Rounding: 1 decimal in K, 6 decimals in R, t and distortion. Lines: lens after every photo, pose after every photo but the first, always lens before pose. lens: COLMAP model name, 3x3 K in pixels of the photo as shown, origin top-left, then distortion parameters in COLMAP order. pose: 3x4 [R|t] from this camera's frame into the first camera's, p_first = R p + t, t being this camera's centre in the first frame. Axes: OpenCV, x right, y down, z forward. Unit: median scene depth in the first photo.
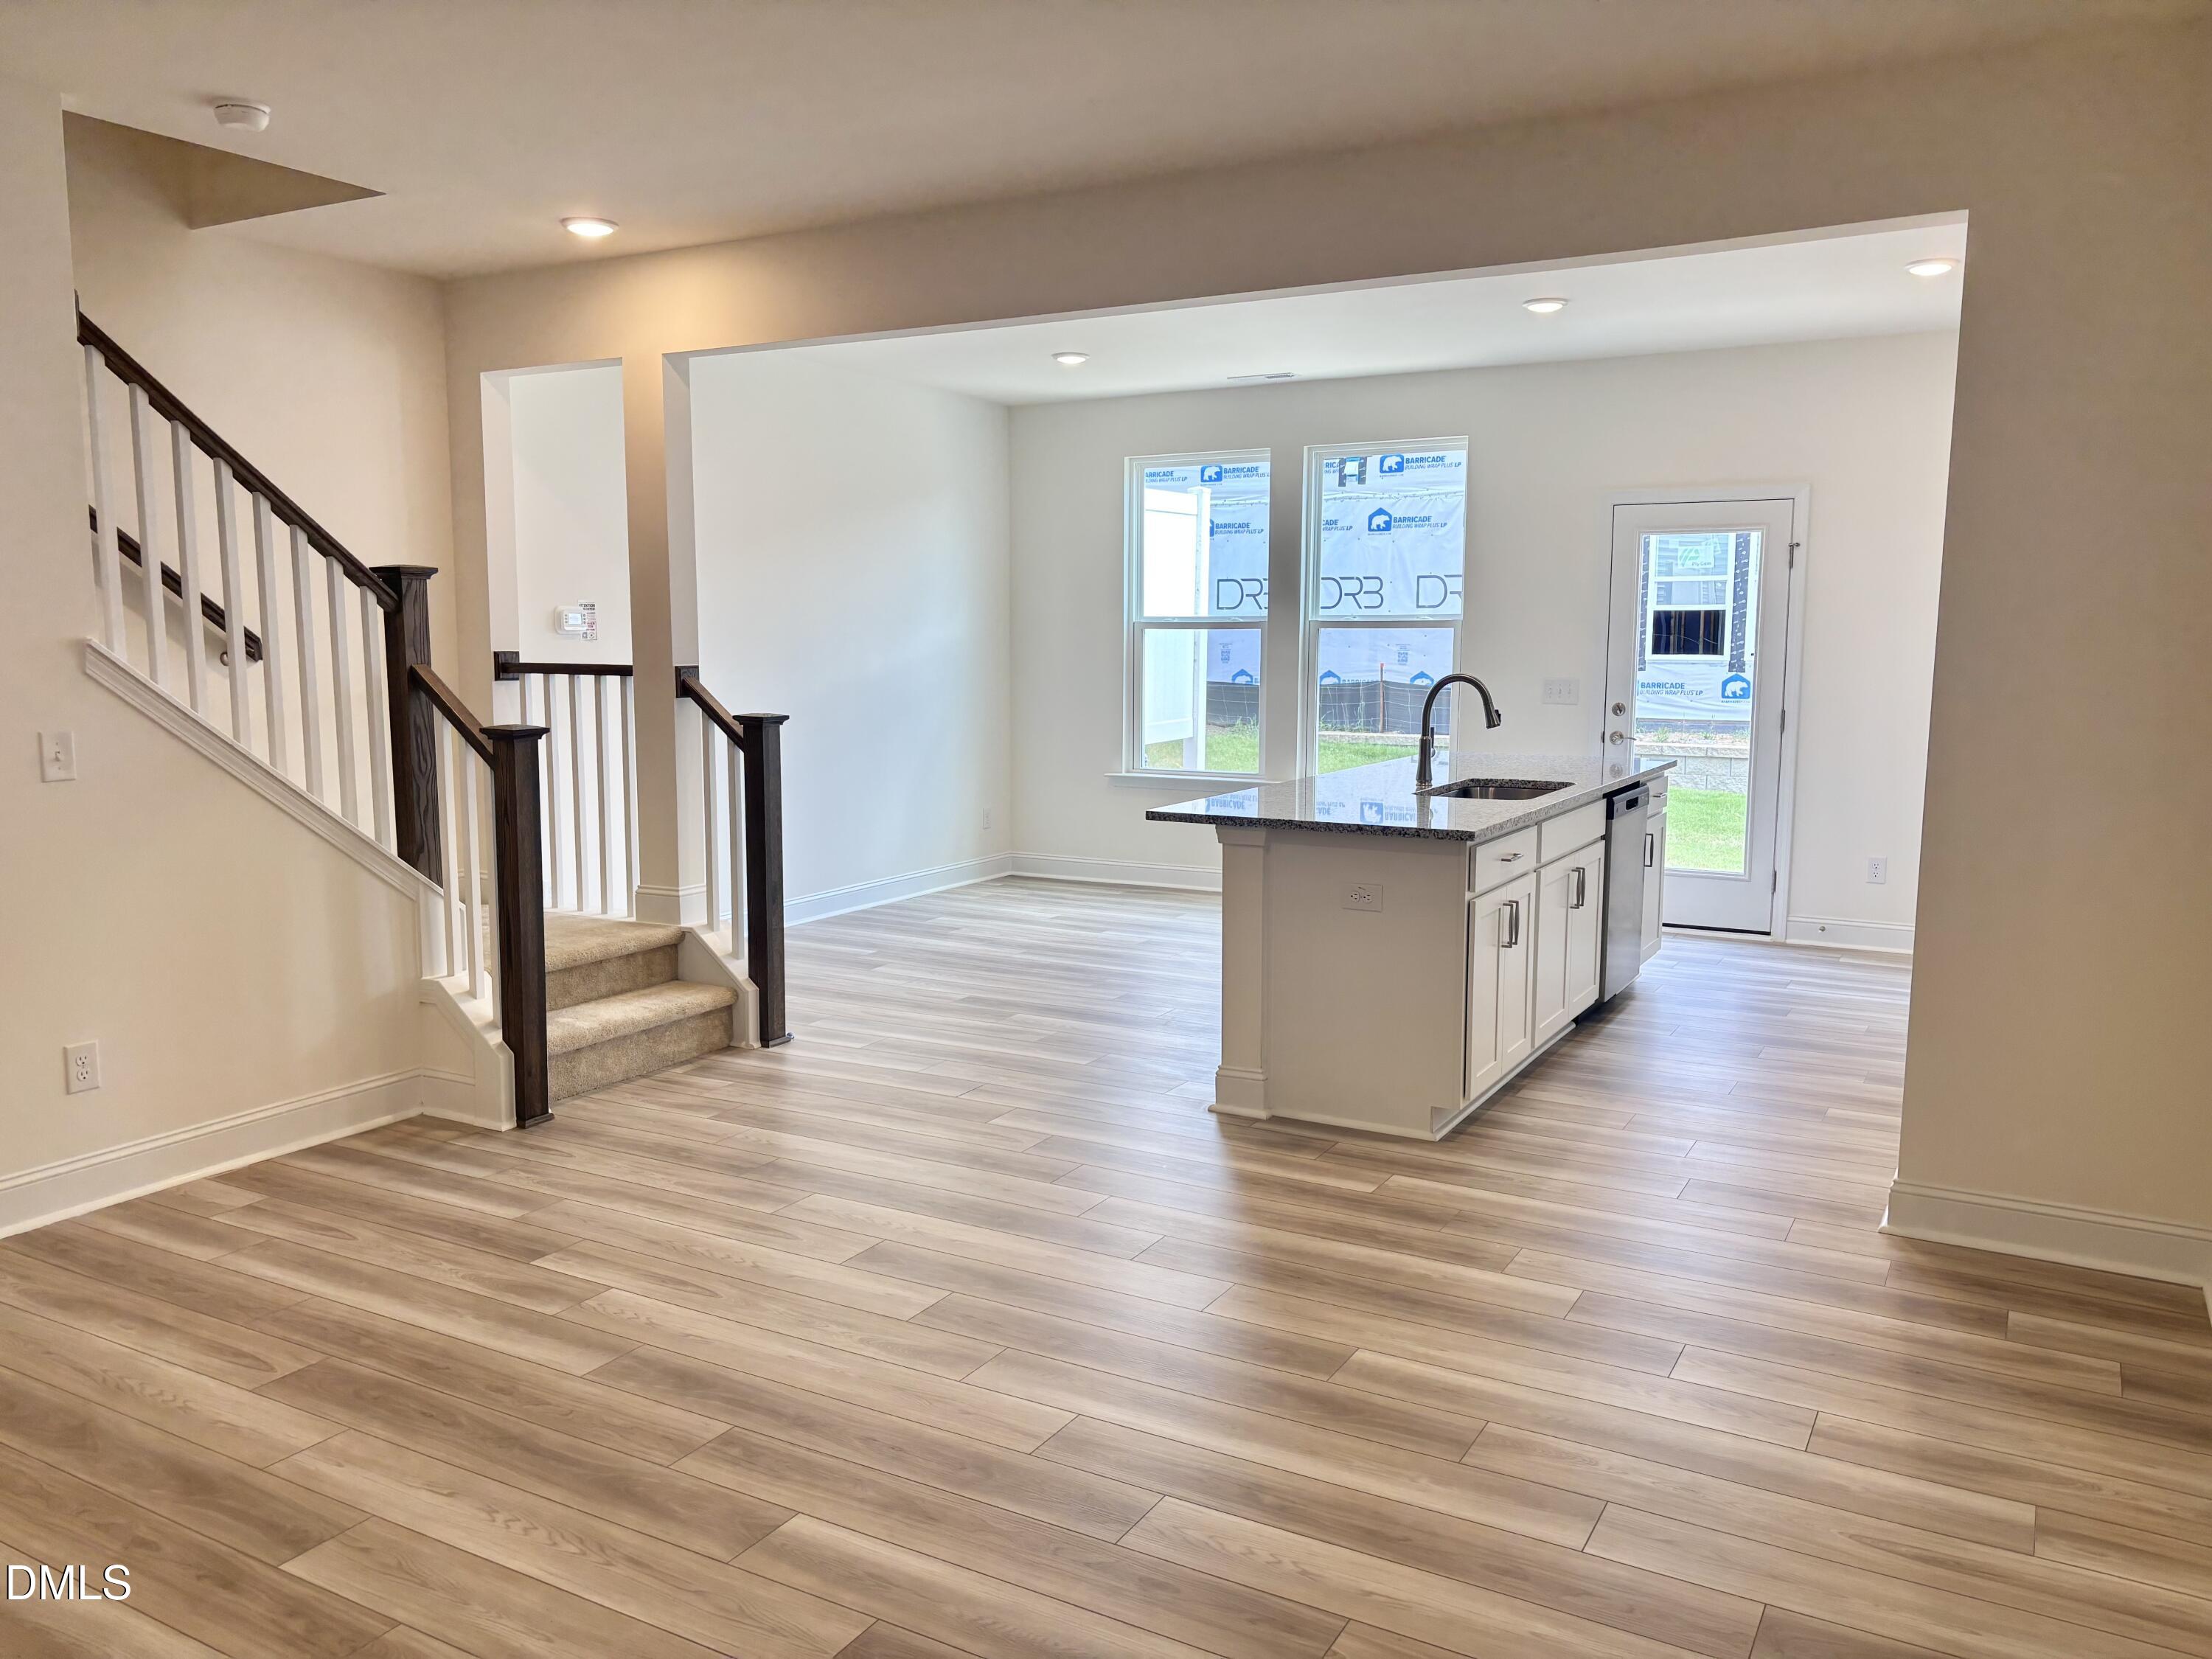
lens RADIAL K [[1658.7, 0, 1119.2], [0, 1658.7, 835.3], [0, 0, 1]] dist [0.012601, -0.003822]
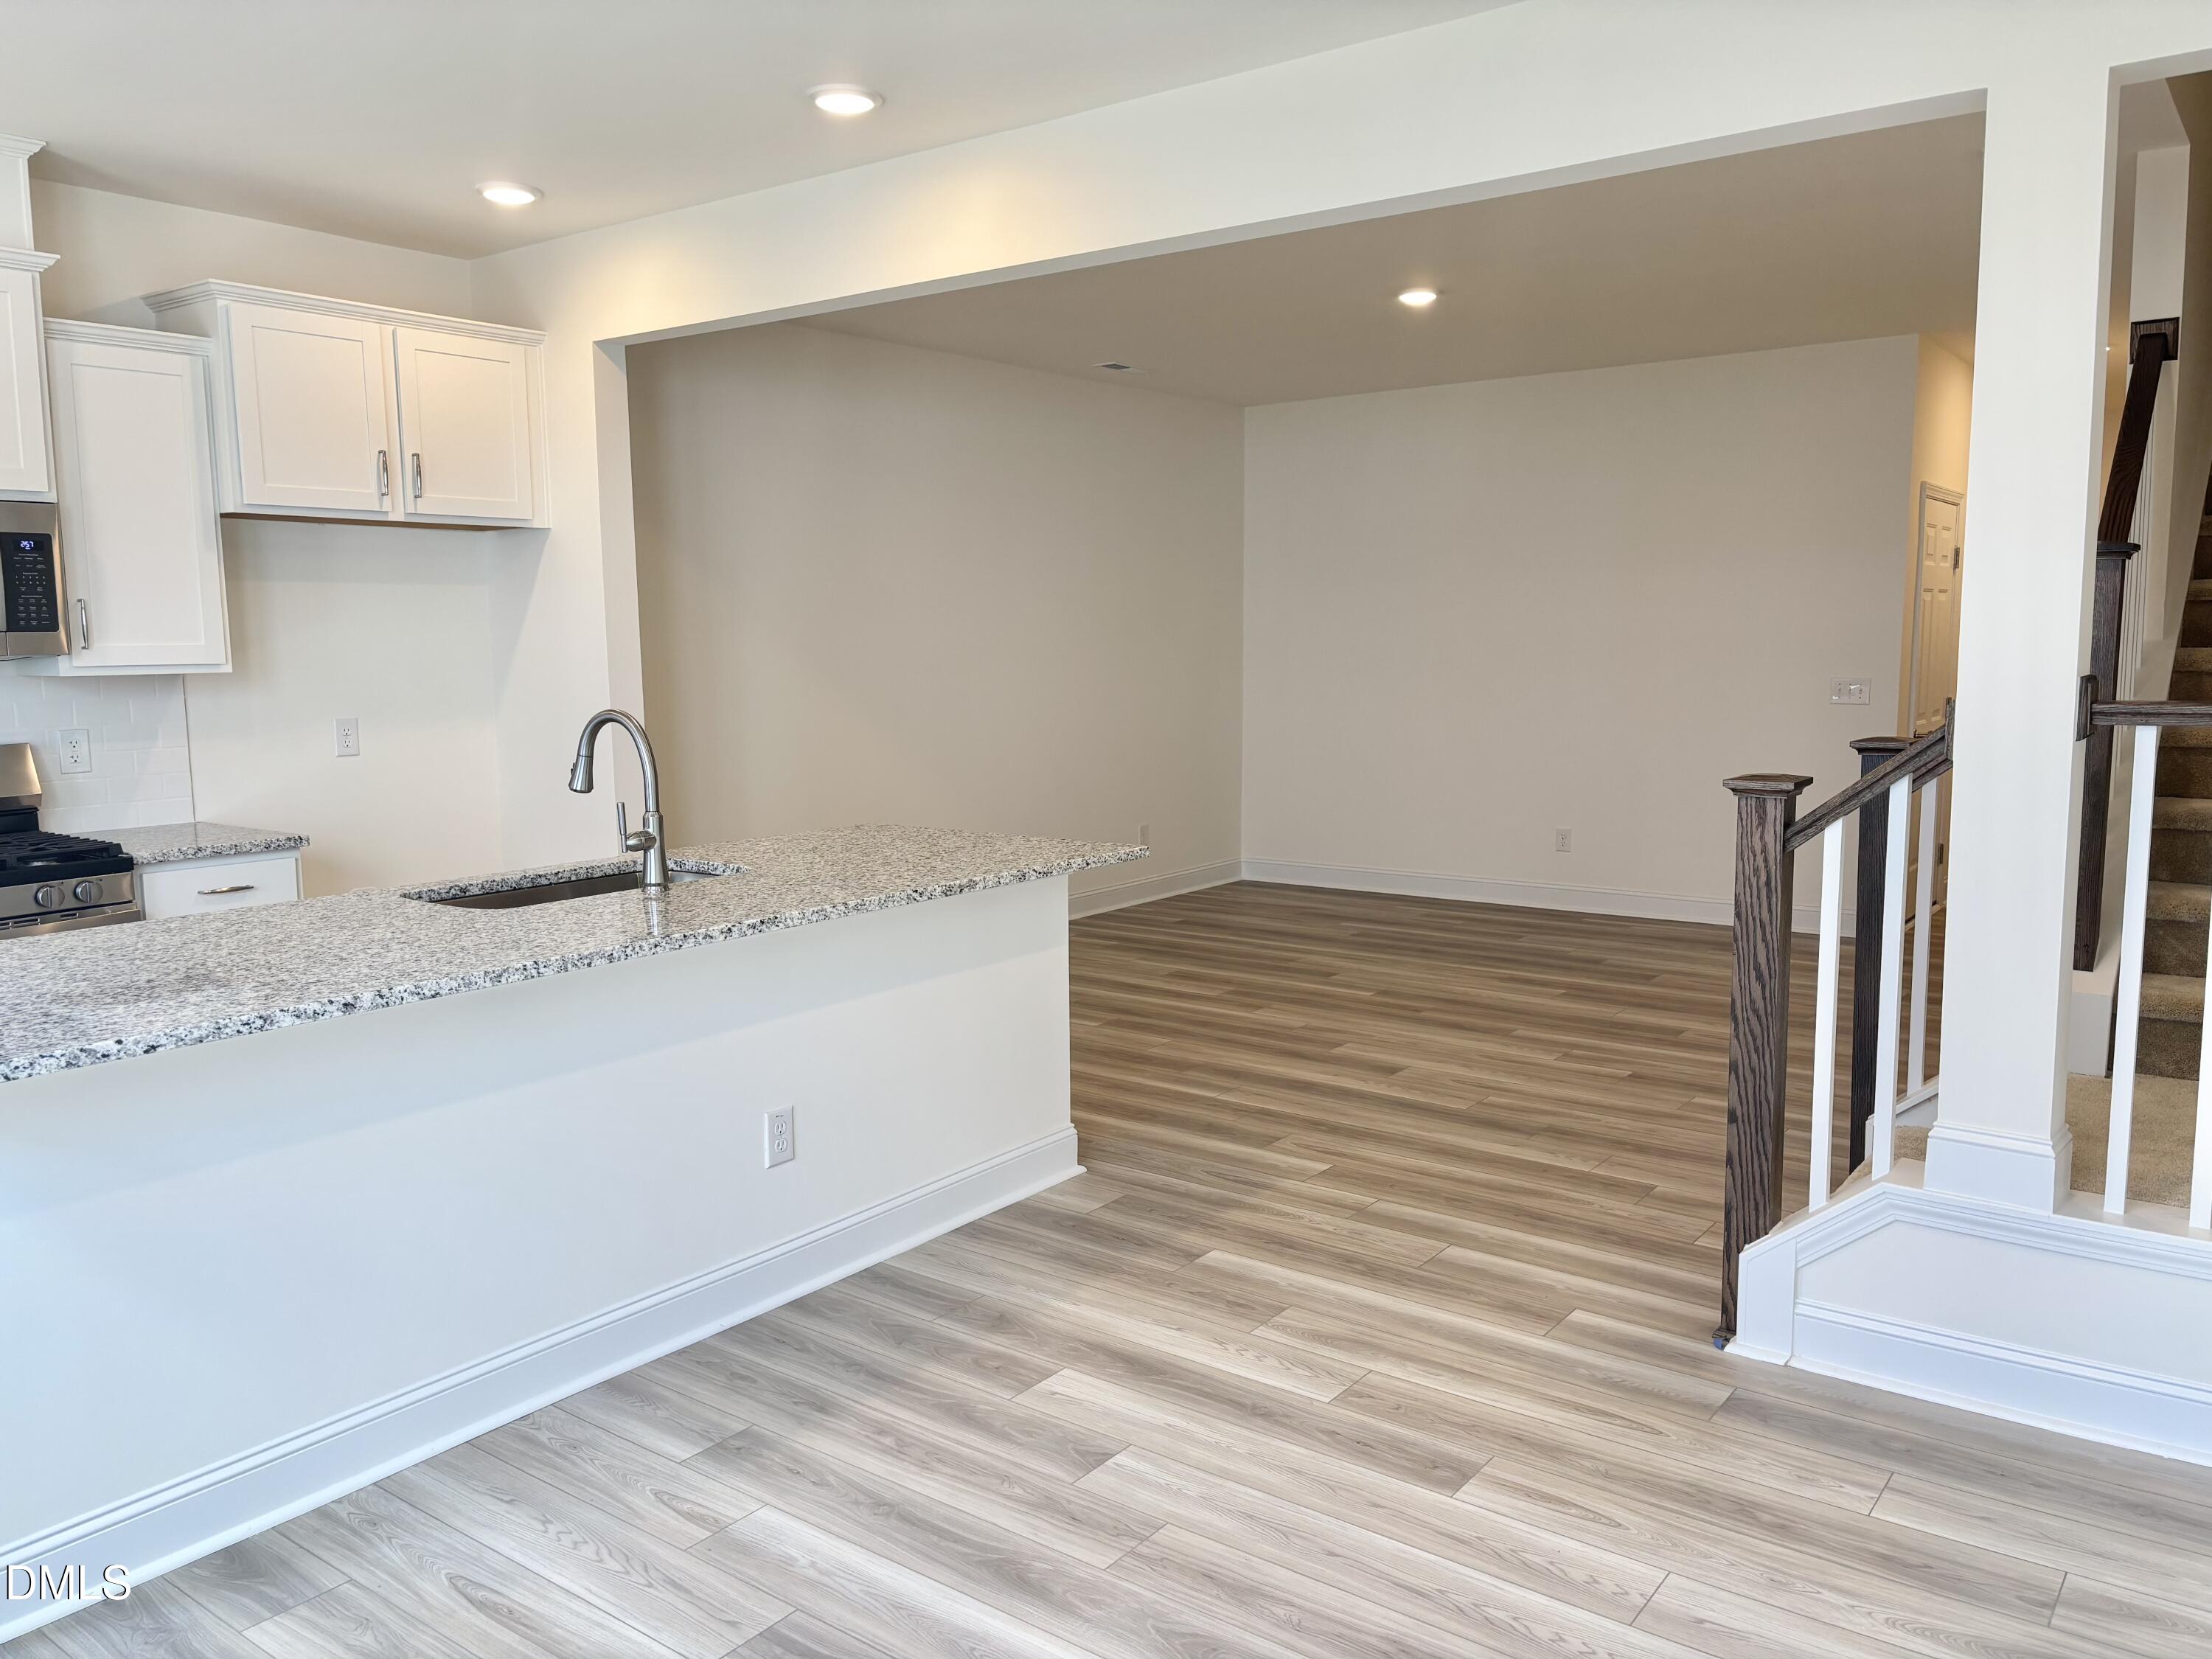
lens RADIAL K [[1658.7, 0, 1119.2], [0, 1658.7, 835.3], [0, 0, 1]] dist [0.012601, -0.003822]
pose [[-0.991975, -0.013392, 0.125725, -0.074847], [0.019096, 0.967098, 0.253687, -0.235949], [-0.124985, 0.254052, -0.959081, 1.835374]]
